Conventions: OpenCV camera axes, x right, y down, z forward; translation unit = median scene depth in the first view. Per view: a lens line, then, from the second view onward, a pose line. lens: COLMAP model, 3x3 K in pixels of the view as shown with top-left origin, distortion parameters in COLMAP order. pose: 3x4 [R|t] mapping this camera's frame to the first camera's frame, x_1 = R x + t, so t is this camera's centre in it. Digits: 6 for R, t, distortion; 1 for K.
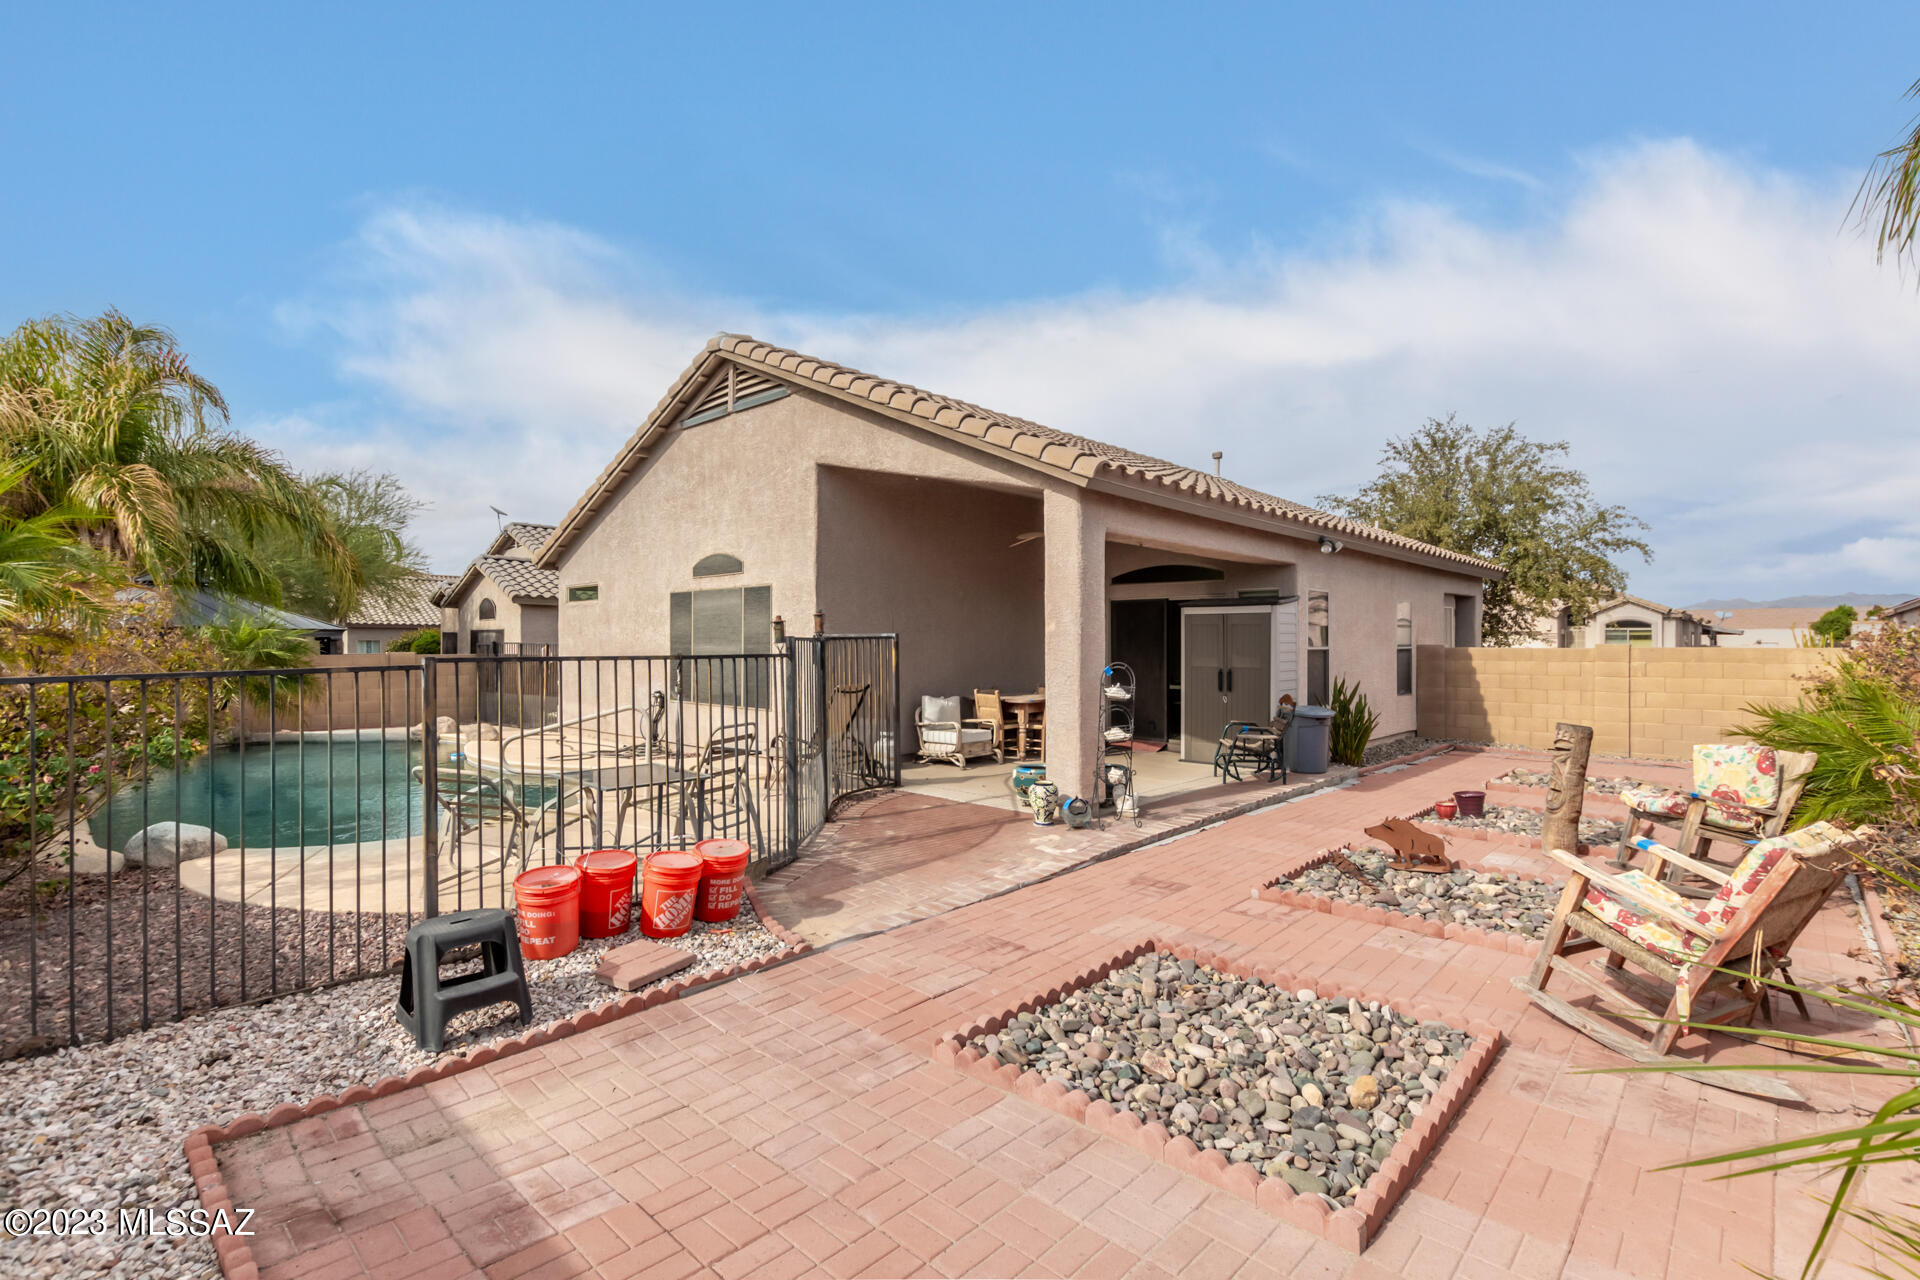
lens RADIAL K [[877.5, 0, 965.7], [0, 877.5, 637.0], [0, 0, 1]] dist [0.004527, -0.000277]
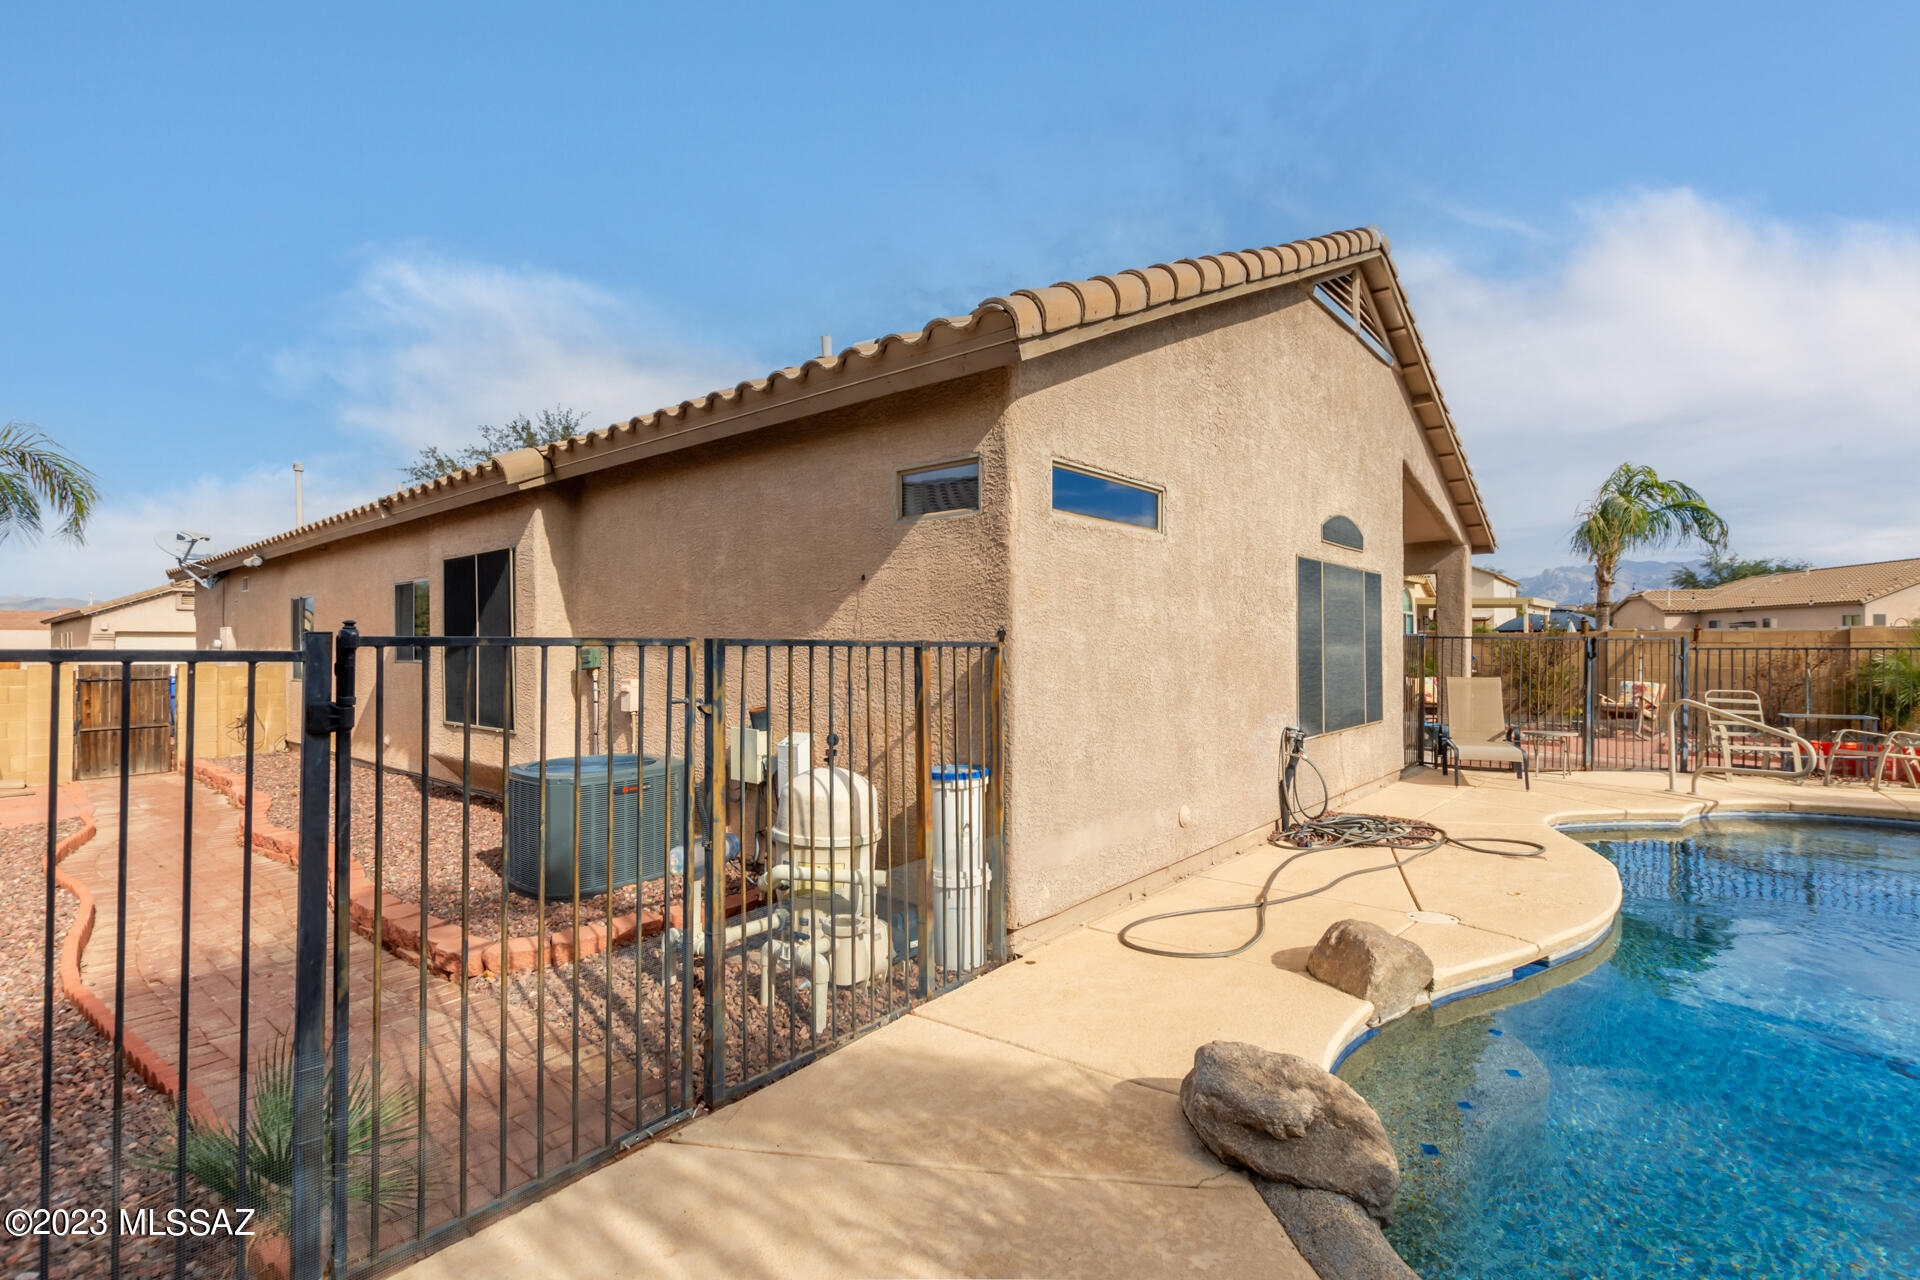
lens RADIAL K [[877.5, 0, 965.7], [0, 877.5, 637.0], [0, 0, 1]] dist [0.004527, -0.000277]
pose [[-0.061802, 0.008090, 0.998056, -0.839108], [-0.001713, 0.999965, -0.008212, 0.008427], [-0.998087, -0.002217, -0.061786, 1.162062]]
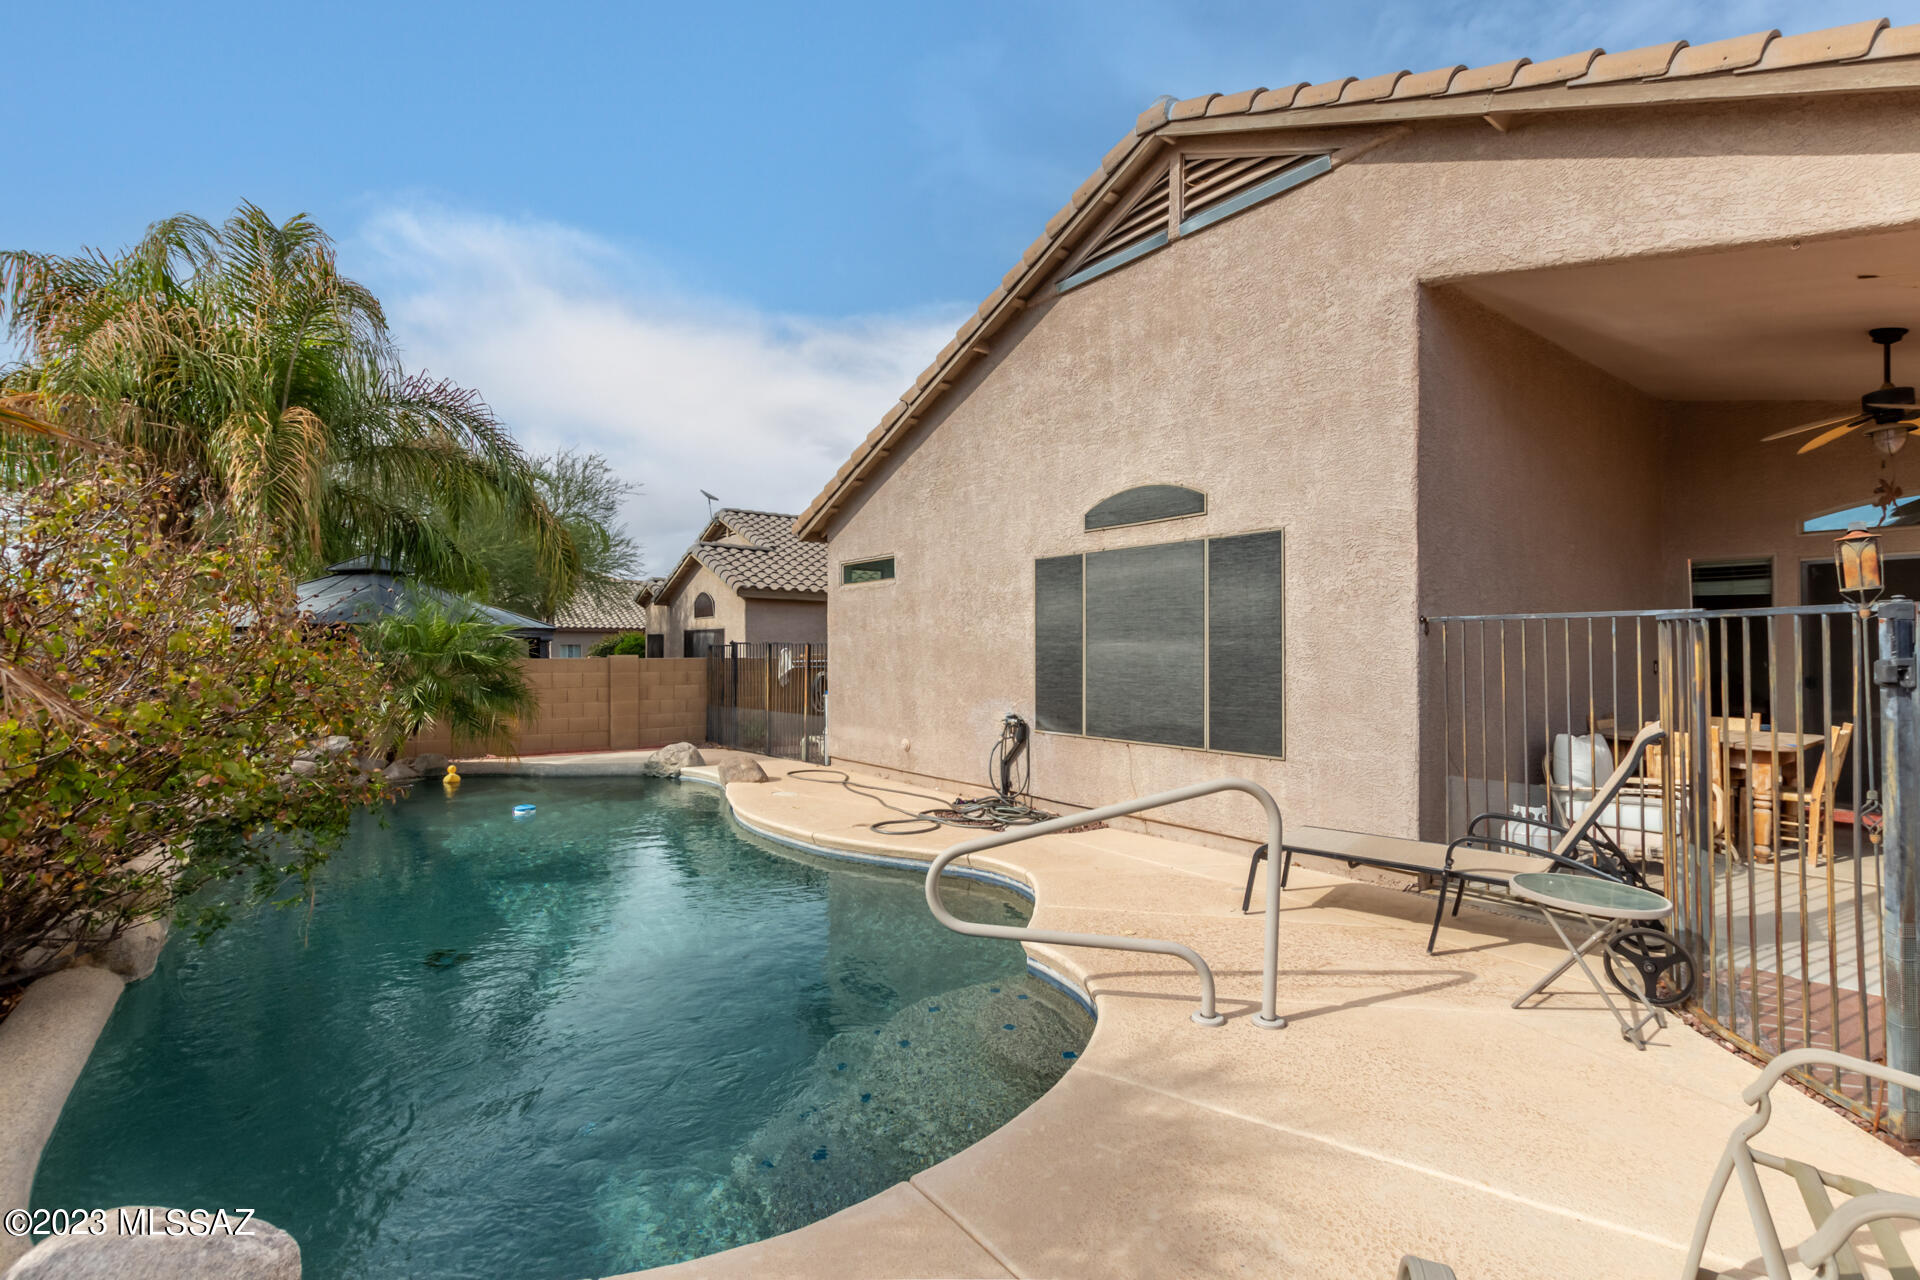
lens RADIAL K [[903.0, 0, 986.1], [0, 903.0, 639.7], [0, 0, 1]] dist [-0.008359, -0.000019]
pose [[0.987347, -0.004531, -0.158511, -0.246840], [0.004379, 0.999990, -0.001305, 0.007314], [0.158515, 0.000595, 0.987356, 0.326207]]
